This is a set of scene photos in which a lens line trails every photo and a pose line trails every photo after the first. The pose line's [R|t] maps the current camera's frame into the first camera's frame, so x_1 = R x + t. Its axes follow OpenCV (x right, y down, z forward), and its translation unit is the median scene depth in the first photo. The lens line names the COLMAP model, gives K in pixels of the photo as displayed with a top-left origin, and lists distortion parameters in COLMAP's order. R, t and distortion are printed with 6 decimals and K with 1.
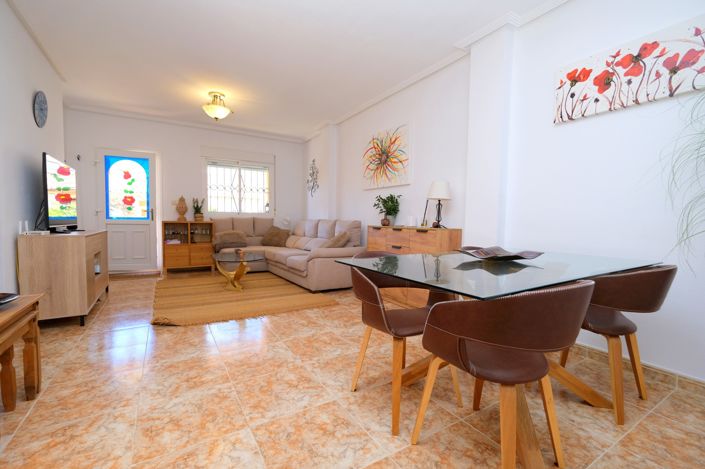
lens RADIAL K [[307.1, 0, 348.6], [0, 307.1, 234.2], [0, 0, 1]] dist [-0.004501, 0.000792]
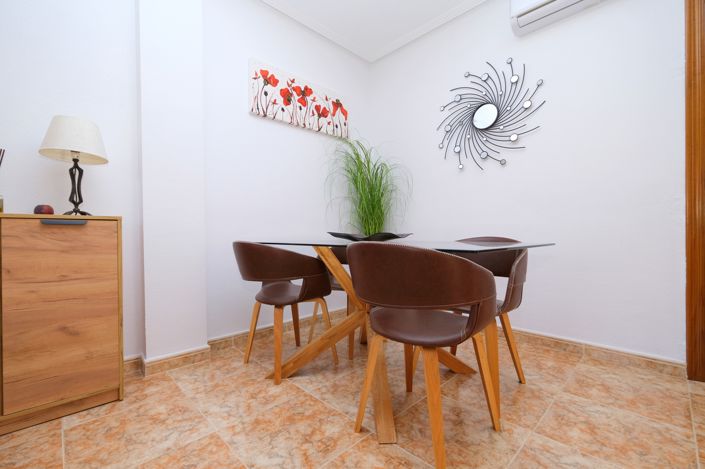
lens RADIAL K [[307.1, 0, 351.0], [0, 307.1, 238.0], [0, 0, 1]] dist [-0.004501, 0.000792]
pose [[-0.224195, -0.023435, 0.974263, -0.200294], [0.051321, 0.998040, 0.035816, 0.011678], [-0.973192, 0.058030, -0.222552, 0.515199]]
